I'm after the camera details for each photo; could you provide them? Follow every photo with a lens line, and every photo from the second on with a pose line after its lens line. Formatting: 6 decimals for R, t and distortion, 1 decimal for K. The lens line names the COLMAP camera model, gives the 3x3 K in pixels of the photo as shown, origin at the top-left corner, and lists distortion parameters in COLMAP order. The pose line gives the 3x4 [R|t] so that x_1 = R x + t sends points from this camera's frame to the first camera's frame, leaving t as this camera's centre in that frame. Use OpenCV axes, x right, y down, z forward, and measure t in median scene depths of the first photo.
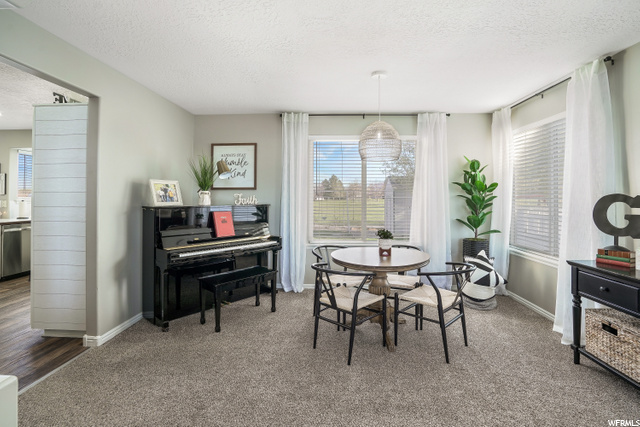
lens RADIAL K [[313.0, 0, 319.4], [0, 313.0, 189.2], [0, 0, 1]] dist [-0.004506, -0.000604]
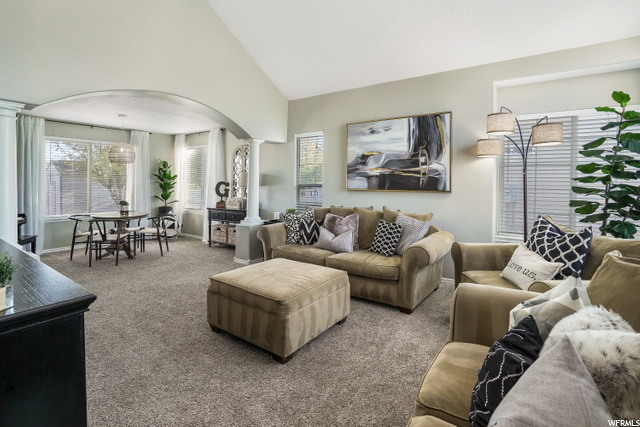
lens RADIAL K [[313.0, 0, 319.4], [0, 313.0, 189.2], [0, 0, 1]] dist [-0.004506, -0.000604]
pose [[0.553129, -0.013053, 0.832993, -0.526167], [-0.024084, 0.999209, 0.031650, -0.016014], [-0.832747, -0.037568, 0.552377, -0.749162]]
